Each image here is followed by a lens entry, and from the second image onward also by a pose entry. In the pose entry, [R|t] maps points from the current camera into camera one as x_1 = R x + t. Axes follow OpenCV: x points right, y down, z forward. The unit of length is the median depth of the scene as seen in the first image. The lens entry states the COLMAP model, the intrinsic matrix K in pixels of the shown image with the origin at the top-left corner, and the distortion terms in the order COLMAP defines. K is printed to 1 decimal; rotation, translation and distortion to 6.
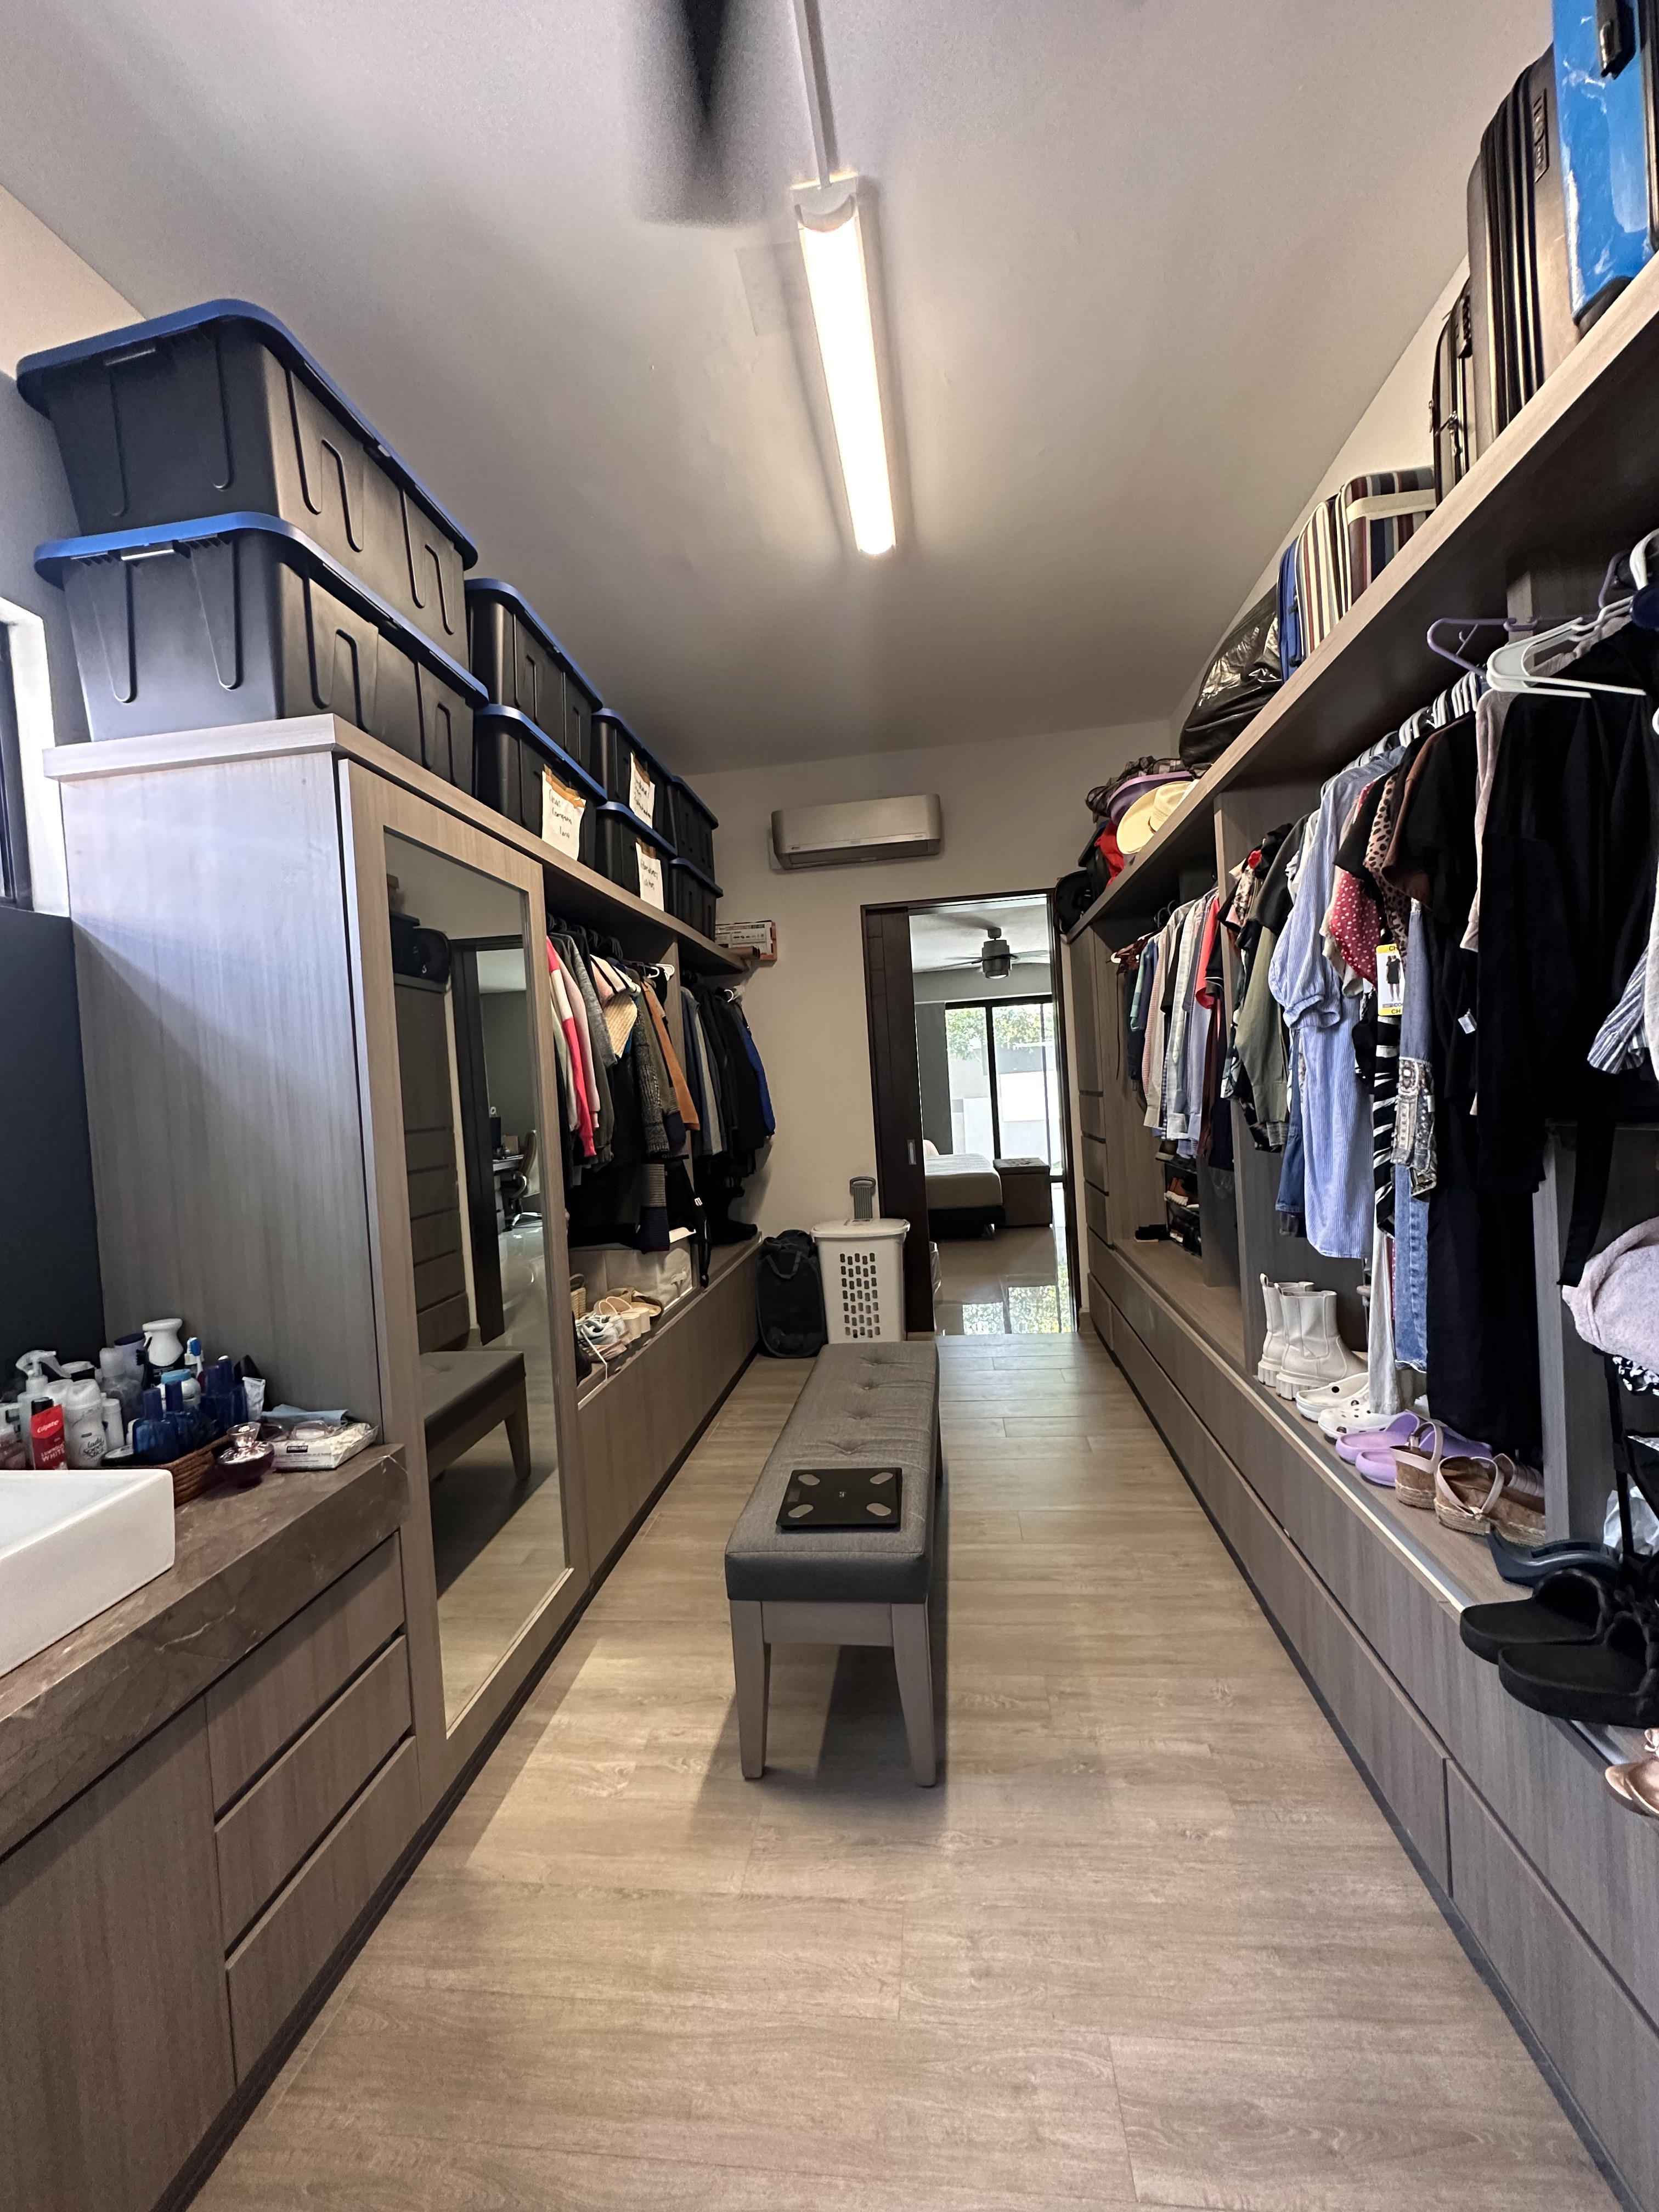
lens RADIAL K [[884.4, 0, 830.0], [0, 884.4, 1107.5], [0, 0, 1]] dist [-0.002346, -0.000474]
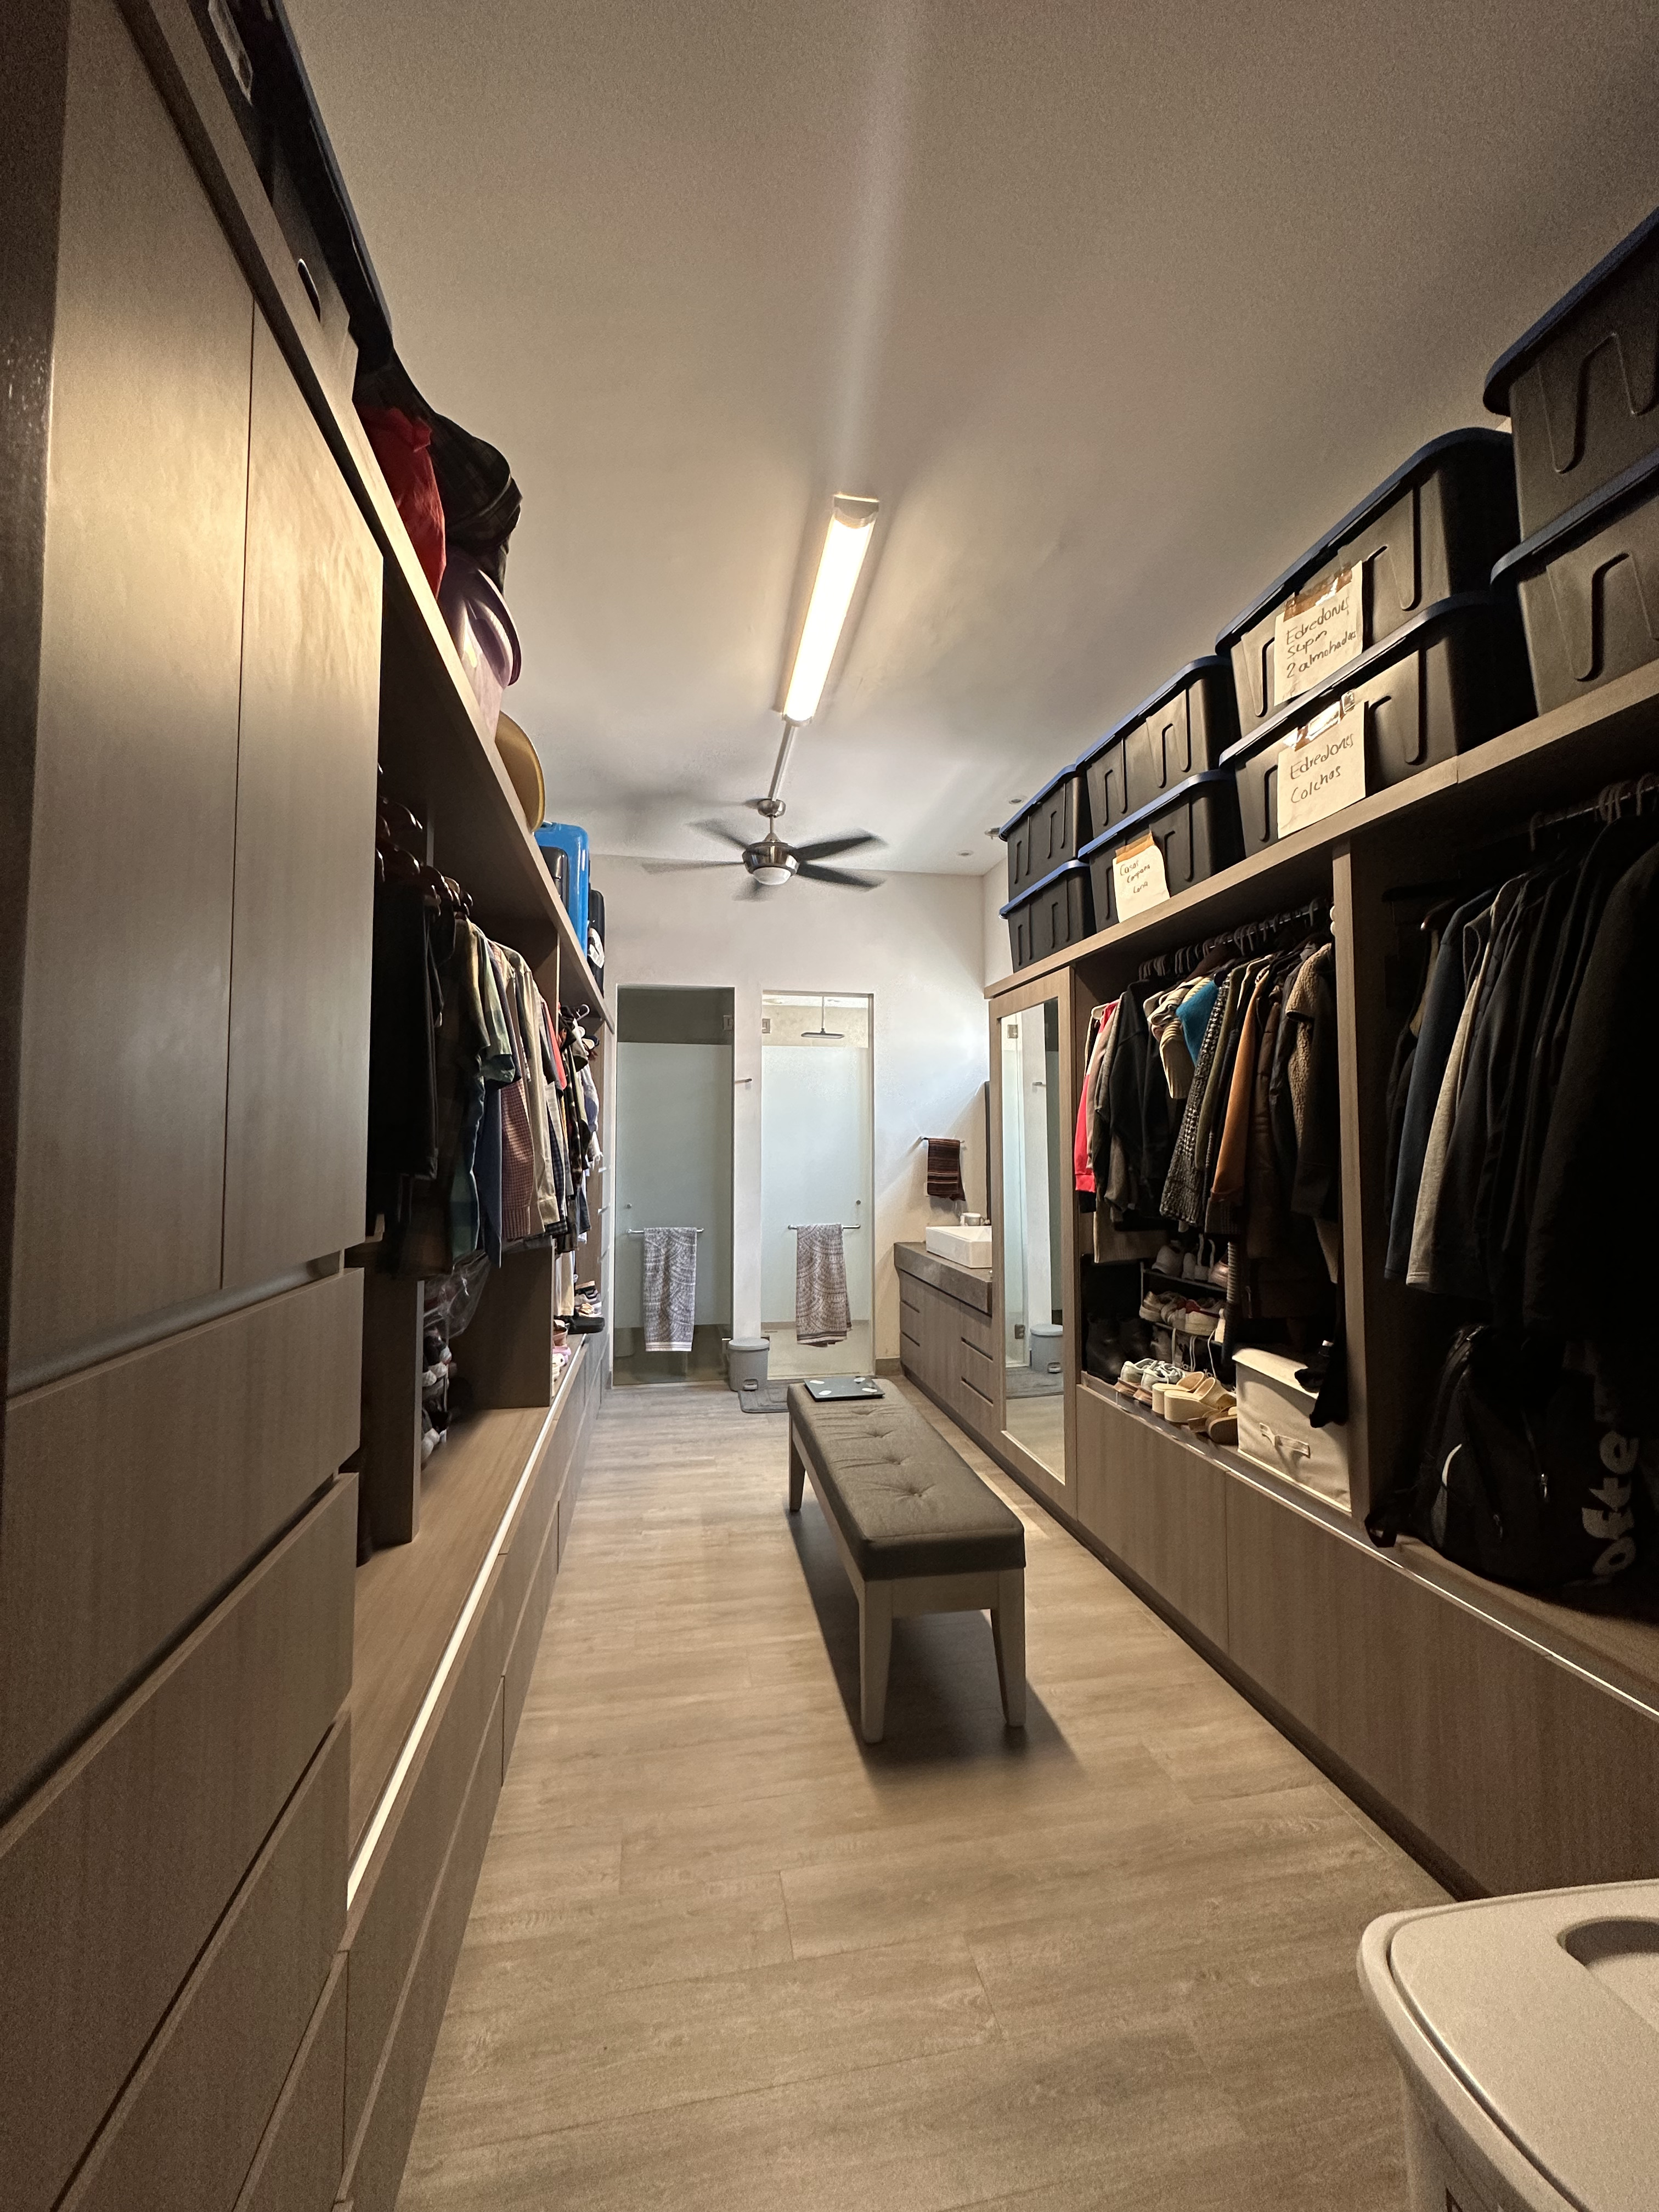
lens RADIAL K [[884.4, 0, 827.0], [0, 884.4, 1103.6], [0, 0, 1]] dist [-0.002346, -0.000474]
pose [[-0.951199, 0.051920, -0.304177, 0.540116], [0.053825, 0.998548, 0.002123, -0.108828], [0.303846, -0.014353, -0.952613, 2.662535]]
